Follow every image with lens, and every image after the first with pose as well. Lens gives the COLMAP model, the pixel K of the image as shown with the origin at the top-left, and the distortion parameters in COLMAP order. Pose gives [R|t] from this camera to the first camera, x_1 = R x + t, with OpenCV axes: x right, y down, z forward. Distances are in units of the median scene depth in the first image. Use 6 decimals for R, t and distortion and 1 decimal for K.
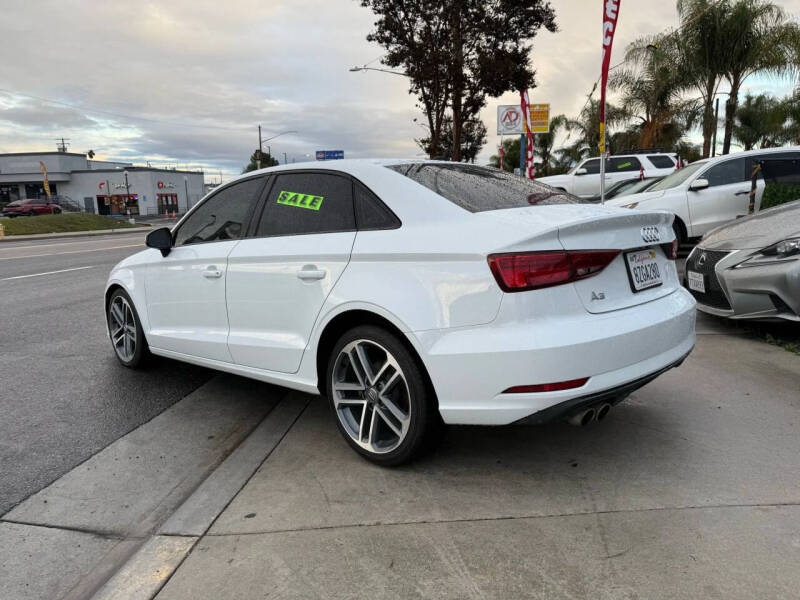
lens RADIAL K [[562.1, 0, 397.5], [0, 562.1, 300.3], [0, 0, 1]] dist [0.053702, -0.077915]
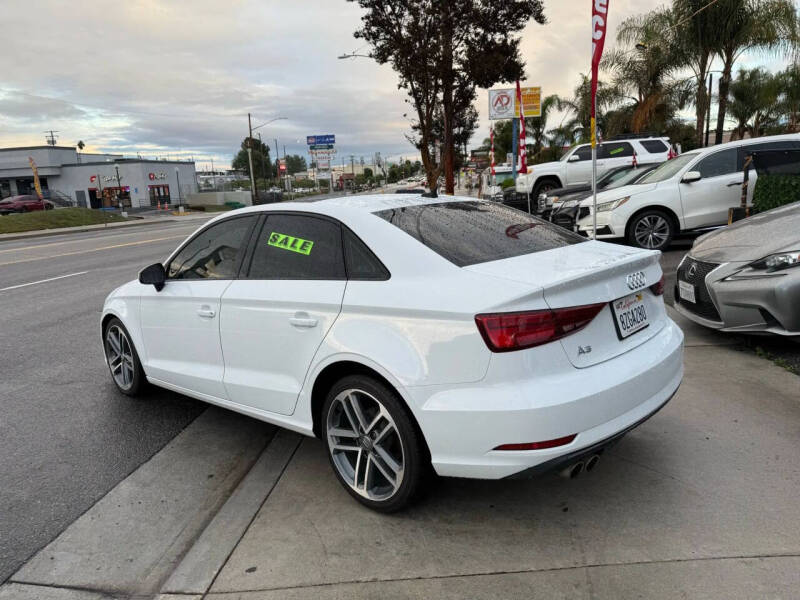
lens RADIAL K [[561.5, 0, 392.6], [0, 561.5, 300.2], [0, 0, 1]] dist [0.055317, -0.076999]
pose [[0.999641, -0.026729, -0.001711, 0.008765], [0.026768, 0.999191, 0.030017, -0.093169], [0.000907, -0.030052, 0.999548, -0.010416]]
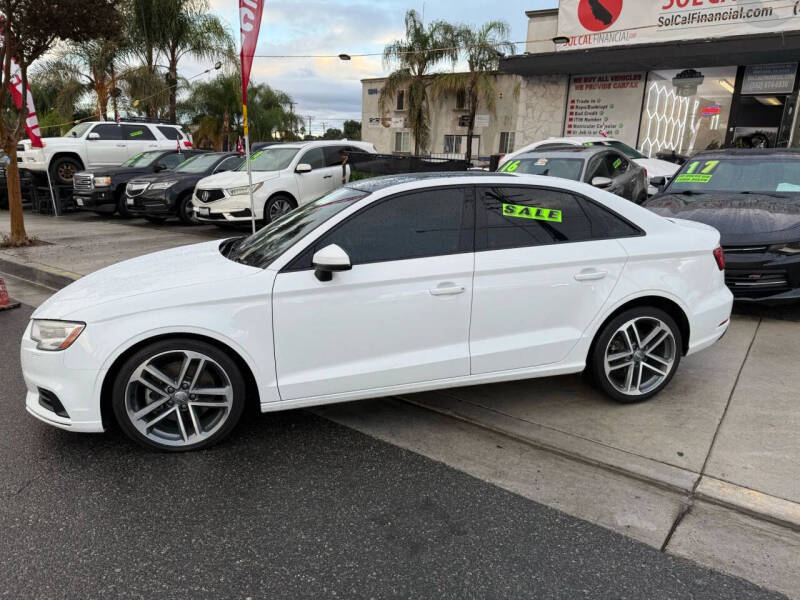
lens RADIAL K [[562.1, 0, 397.5], [0, 562.1, 300.3], [0, 0, 1]] dist [0.053702, -0.077915]
pose [[0.532440, -0.157924, 0.831606, -1.188394], [0.102437, 0.987243, 0.121894, -0.157455], [-0.840247, 0.020286, 0.541825, 0.574588]]
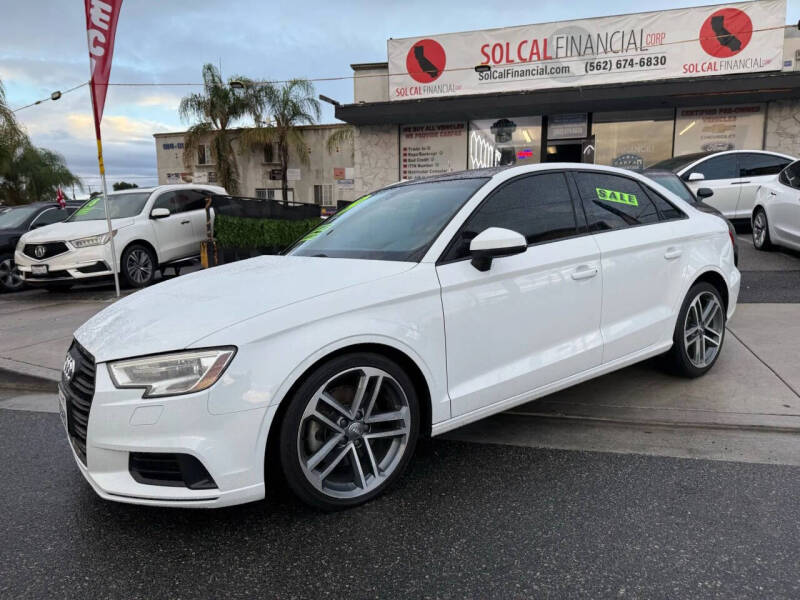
lens RADIAL K [[559.2, 0, 401.9], [0, 559.2, 309.0], [0, 0, 1]] dist [0.075263, -0.112207]
pose [[0.185441, -0.124446, 0.974743, -1.290026], [0.182092, 0.979121, 0.090363, -0.128906], [-0.965637, 0.160736, 0.204230, 1.134045]]
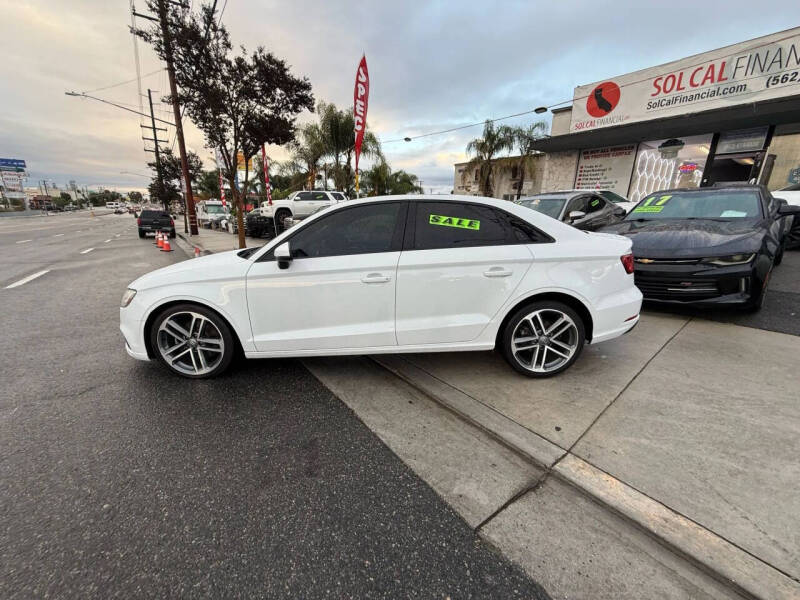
lens RADIAL K [[318.9, 0, 397.8], [0, 318.9, 298.8], [0, 0, 1]] dist [-0.000645, 0.000254]
pose [[0.727989, -0.138649, 0.671422, -0.788870], [0.082060, 0.989918, 0.115445, -0.083893], [-0.680660, -0.028946, 0.732028, 0.462190]]
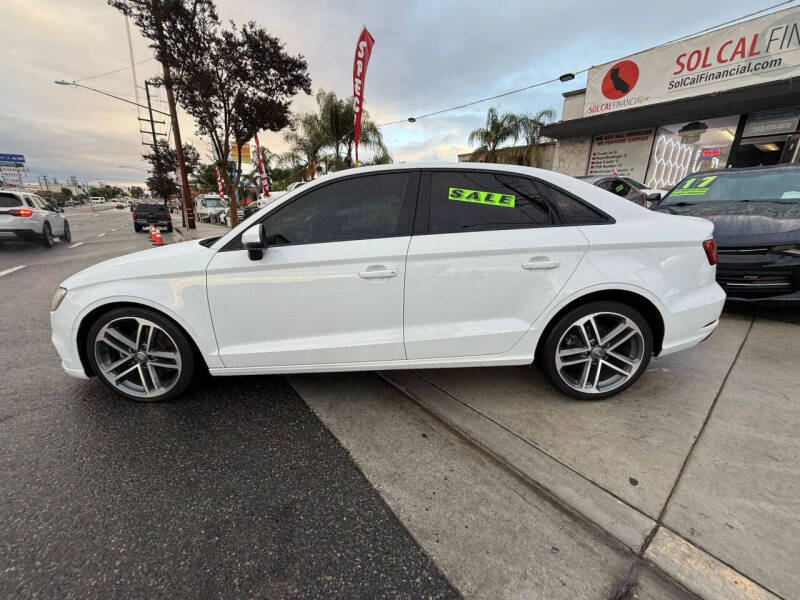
lens RADIAL K [[318.9, 0, 397.8], [0, 318.9, 298.8], [0, 0, 1]] dist [-0.000645, 0.000254]
pose [[0.731509, -0.153285, 0.664378, -0.676308], [0.086521, 0.987393, 0.132548, -0.074618], [-0.676320, -0.039478, 0.735550, 0.602407]]
